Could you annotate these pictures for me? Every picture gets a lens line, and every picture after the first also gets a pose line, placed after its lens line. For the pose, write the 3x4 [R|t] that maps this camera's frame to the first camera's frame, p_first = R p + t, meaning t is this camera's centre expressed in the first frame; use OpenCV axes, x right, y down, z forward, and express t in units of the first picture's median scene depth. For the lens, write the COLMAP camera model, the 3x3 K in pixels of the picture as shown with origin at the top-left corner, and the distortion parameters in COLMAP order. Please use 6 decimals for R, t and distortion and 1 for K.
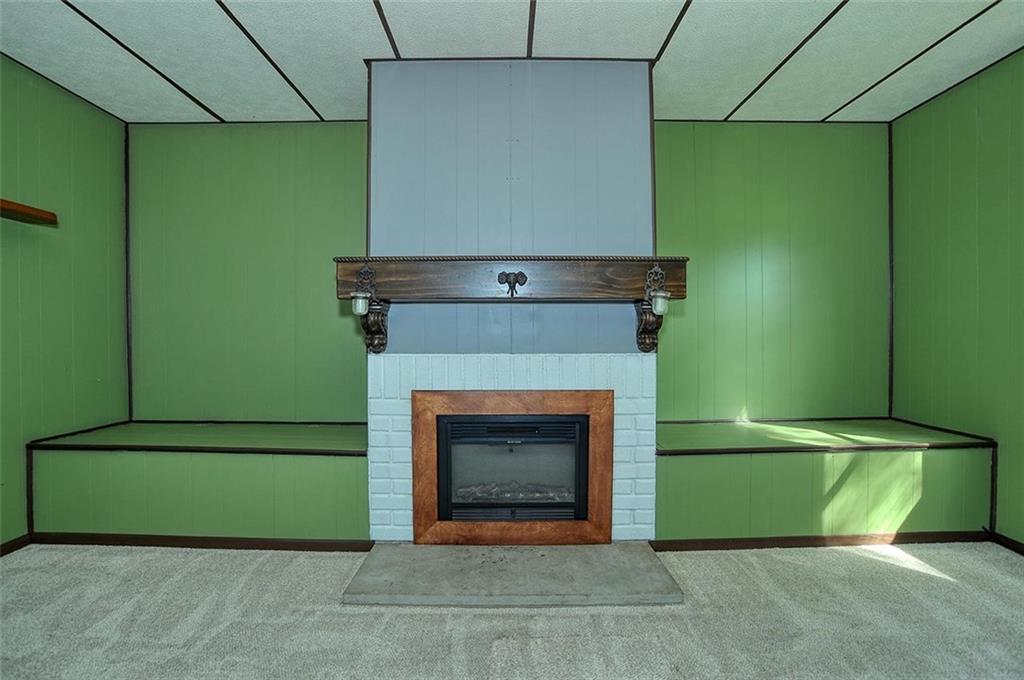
lens RADIAL K [[460.3, 0, 520.4], [0, 460.3, 342.5], [0, 0, 1]] dist [-0.014209, 0.001261]
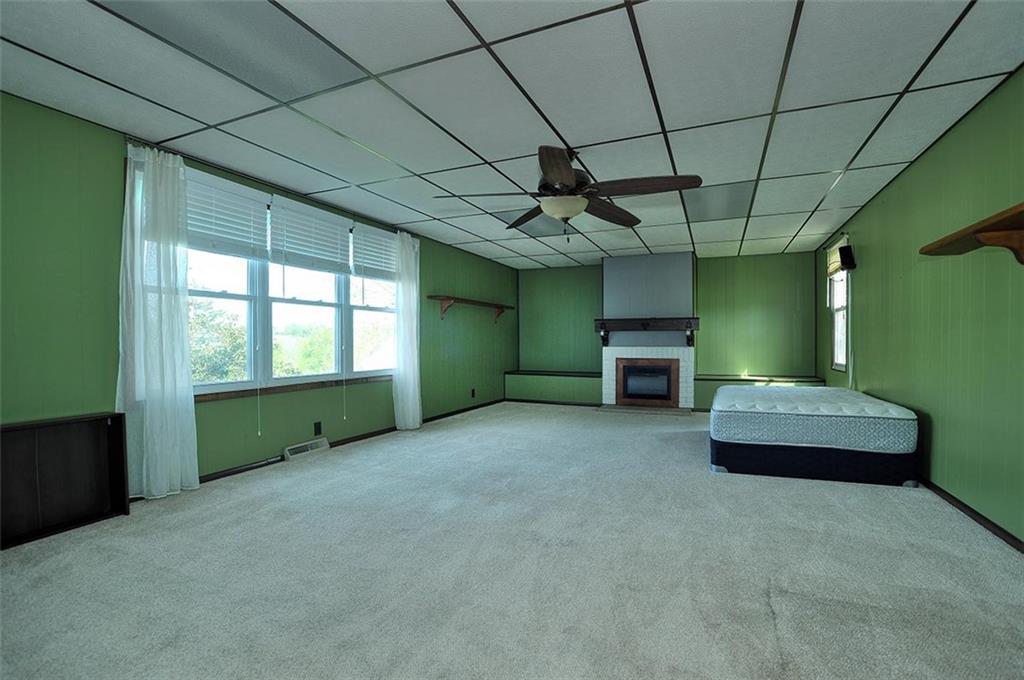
lens RADIAL K [[460.3, 0, 520.9], [0, 460.3, 345.4], [0, 0, 1]] dist [-0.014209, 0.001261]
pose [[0.895703, 0.010358, -0.444532, 0.619733], [-0.008960, 0.999946, 0.005246, 0.005120], [0.444562, -0.000715, 0.895748, -2.252853]]
